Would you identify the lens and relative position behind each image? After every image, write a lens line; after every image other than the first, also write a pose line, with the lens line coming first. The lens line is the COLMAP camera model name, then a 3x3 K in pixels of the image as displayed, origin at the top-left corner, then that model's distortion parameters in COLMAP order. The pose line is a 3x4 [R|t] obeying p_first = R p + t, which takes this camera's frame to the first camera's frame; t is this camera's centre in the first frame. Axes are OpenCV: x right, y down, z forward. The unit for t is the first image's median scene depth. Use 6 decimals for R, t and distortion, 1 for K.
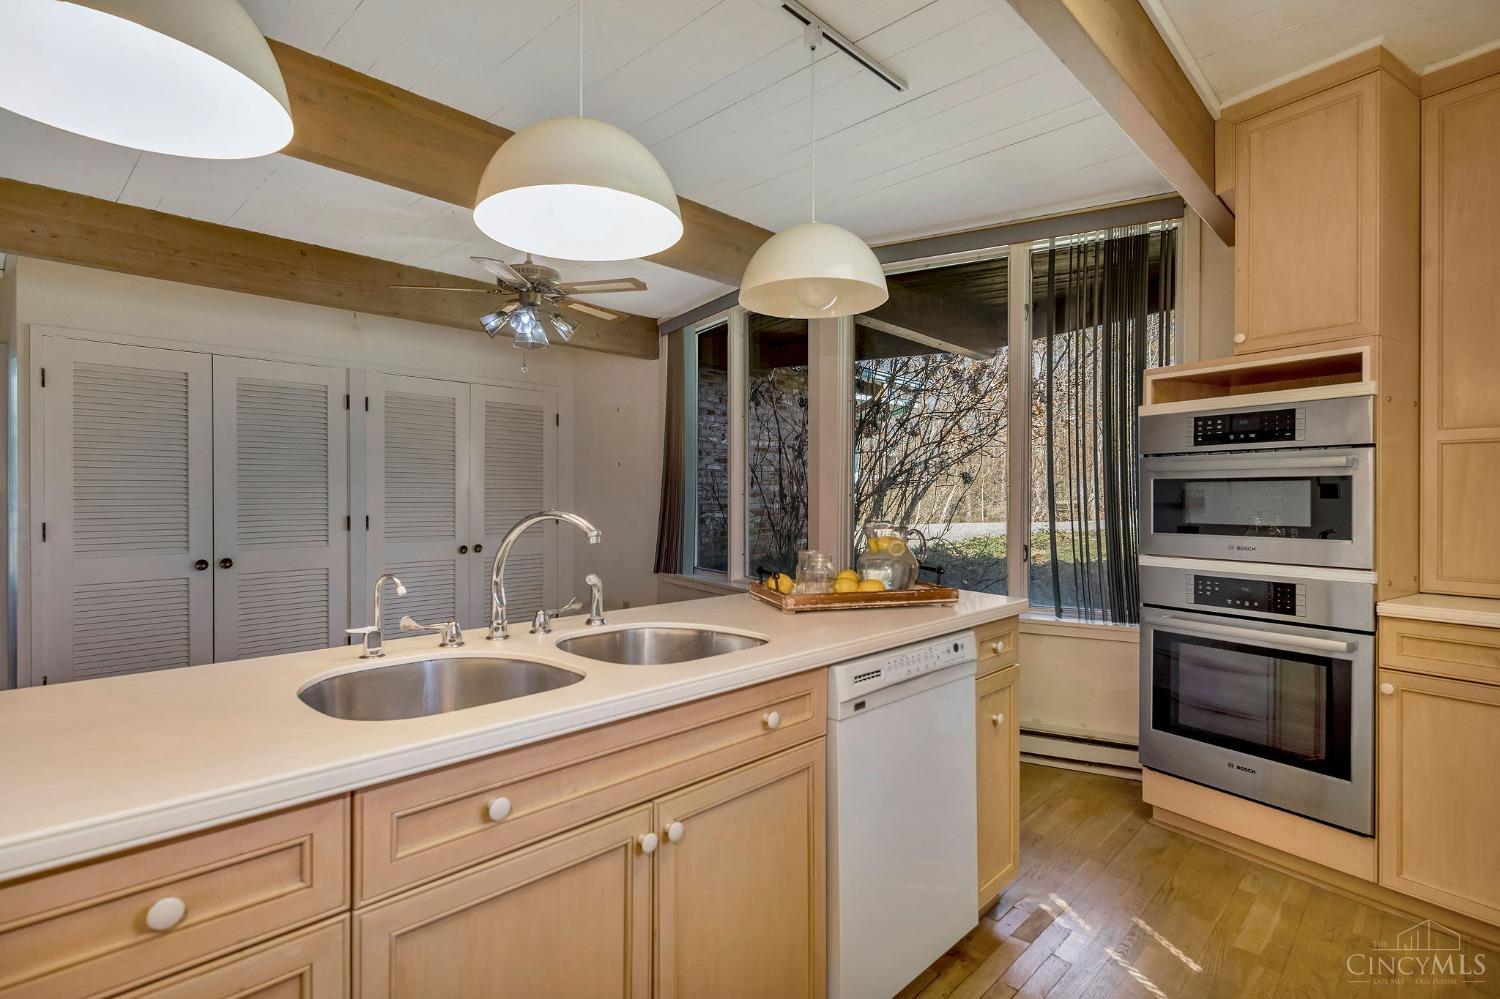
lens RADIAL K [[738.9, 0, 750.0], [0, 738.9, 499.5], [0, 0, 1]] dist [-0.000106, -0.001006]
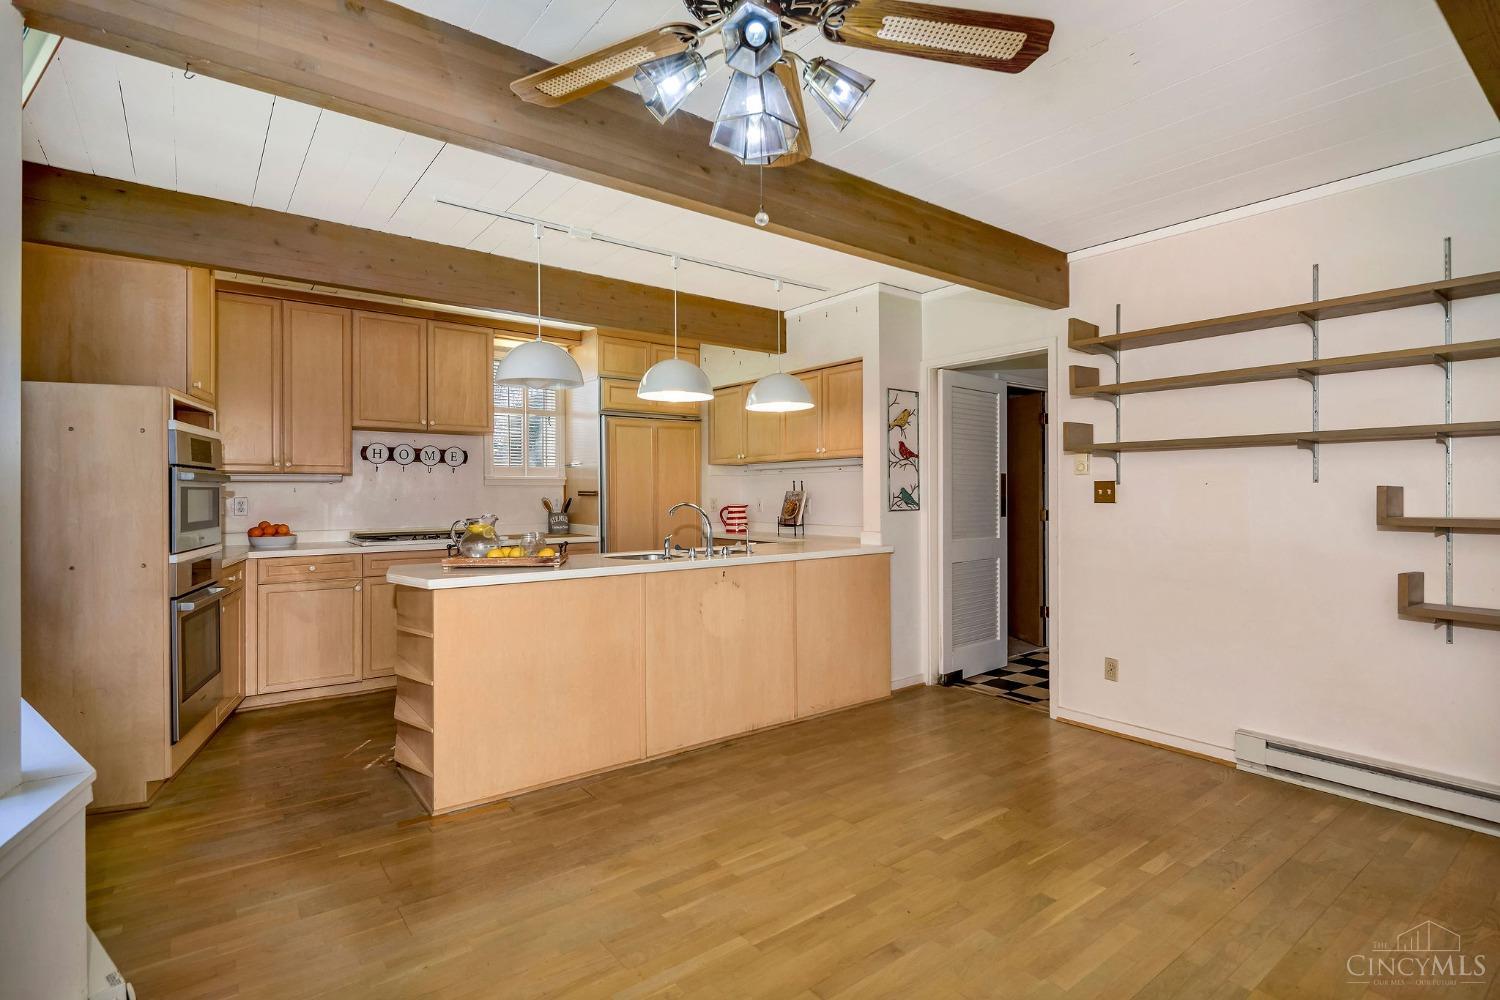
lens RADIAL K [[726.2, 0, 754.2], [0, 726.2, 484.7], [0, 0, 1]] dist [-0.000031, 0.000053]
pose [[-0.988409, 0.005074, 0.151727, -0.326464], [0.004323, 0.999977, -0.005283, -0.012176], [-0.151751, -0.004566, -0.988408, 1.255567]]
